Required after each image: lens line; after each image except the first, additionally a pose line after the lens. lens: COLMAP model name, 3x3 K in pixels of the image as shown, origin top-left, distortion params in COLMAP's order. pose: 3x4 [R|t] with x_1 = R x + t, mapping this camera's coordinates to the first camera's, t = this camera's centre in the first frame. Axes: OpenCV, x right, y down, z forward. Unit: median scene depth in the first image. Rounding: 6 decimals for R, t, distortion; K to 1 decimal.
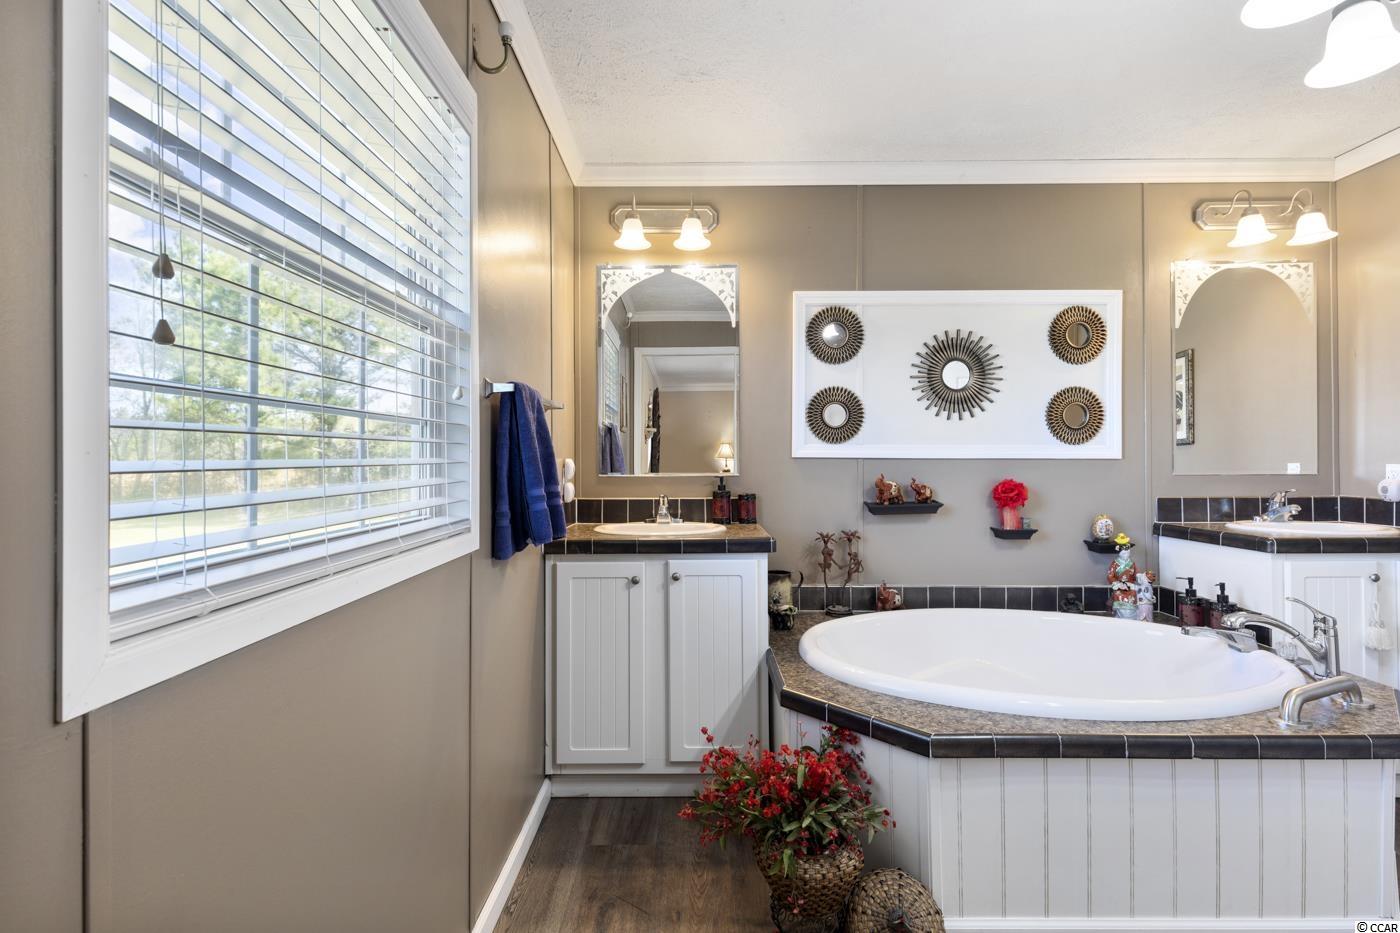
lens RADIAL K [[640.7, 0, 693.4], [0, 640.7, 455.0], [0, 0, 1]] dist [0.003934, -0.002340]
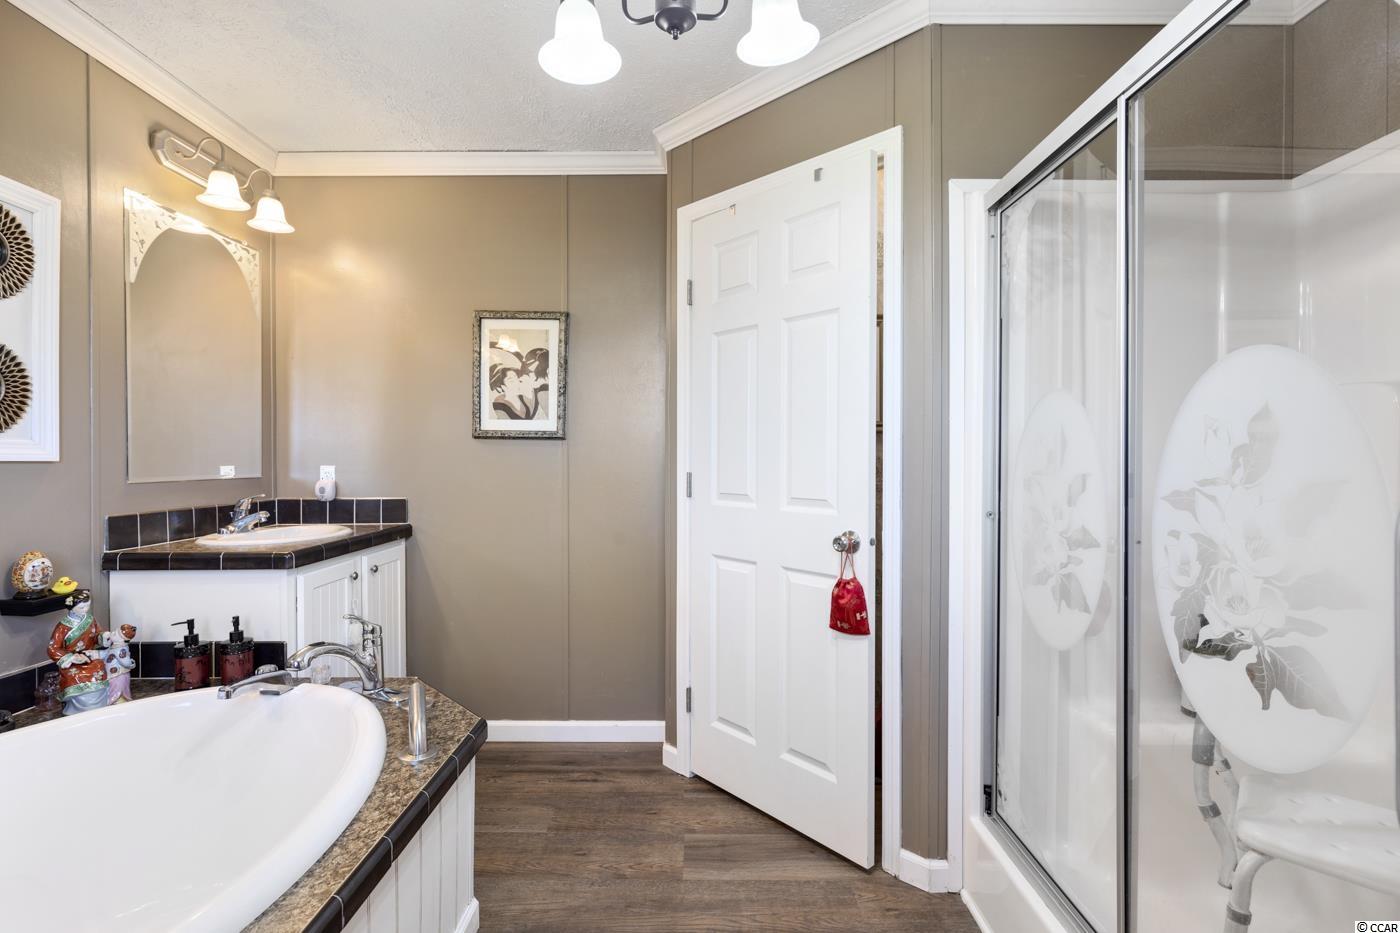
lens RADIAL K [[640.7, 0, 699.7], [0, 640.7, 460.7], [0, 0, 1]] dist [0.003934, -0.002340]
pose [[-0.010144, -0.000935, 0.999948, 0.017310], [-0.006827, 0.999976, 0.000866, 0.000584], [-0.999925, -0.006818, -0.010150, 0.370370]]
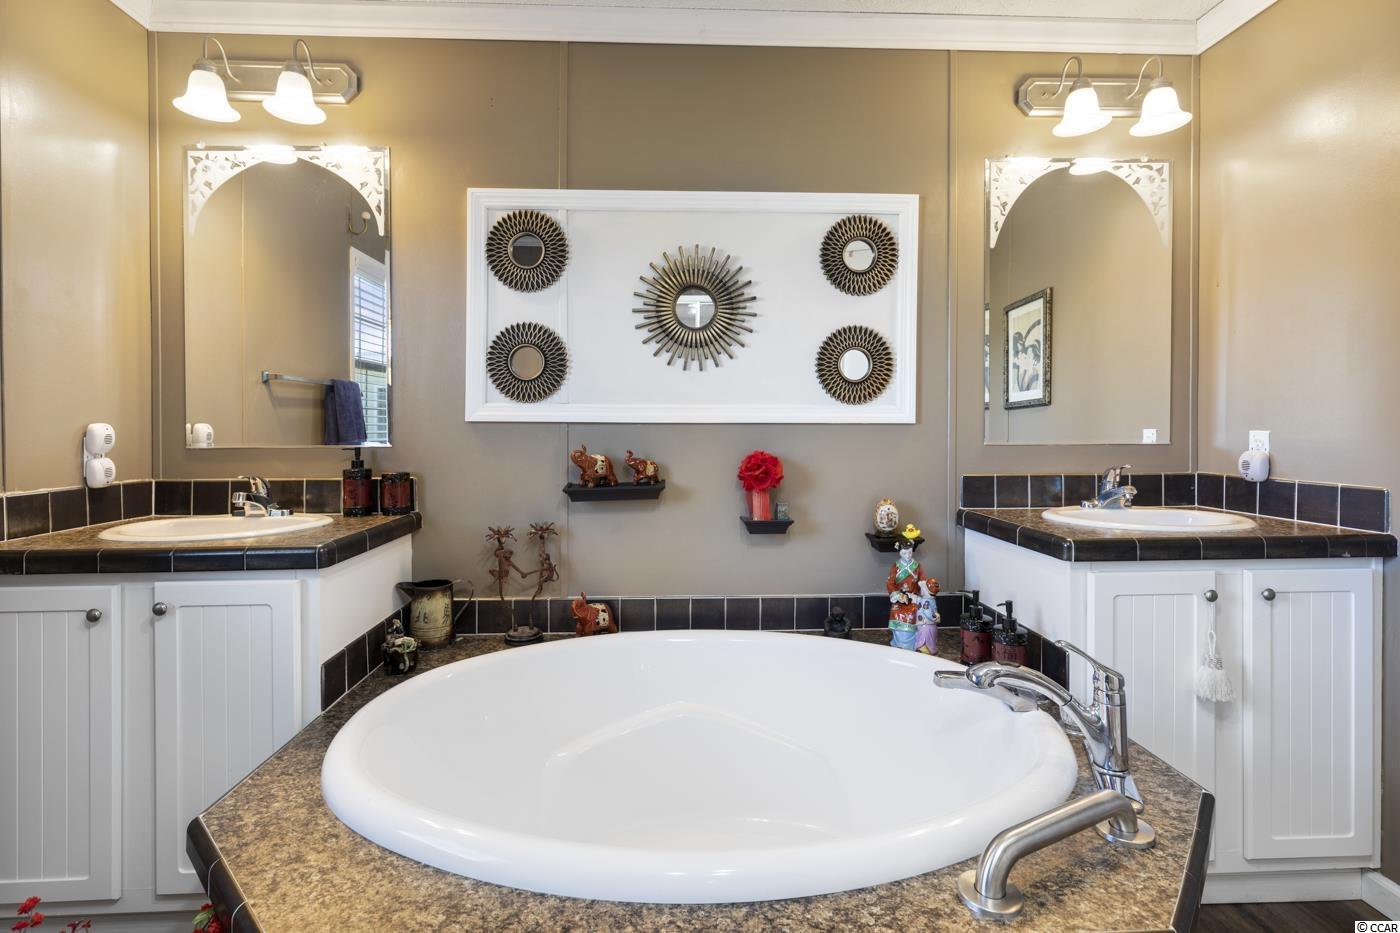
lens RADIAL K [[640.7, 0, 701.6], [0, 640.7, 431.9], [0, 0, 1]] dist [0.003934, -0.002340]
pose [[0.998633, -0.000189, 0.052274, 0.388827], [-0.000826, 0.999812, 0.019382, 0.001628], [-0.052268, -0.019399, 0.998445, 0.277987]]
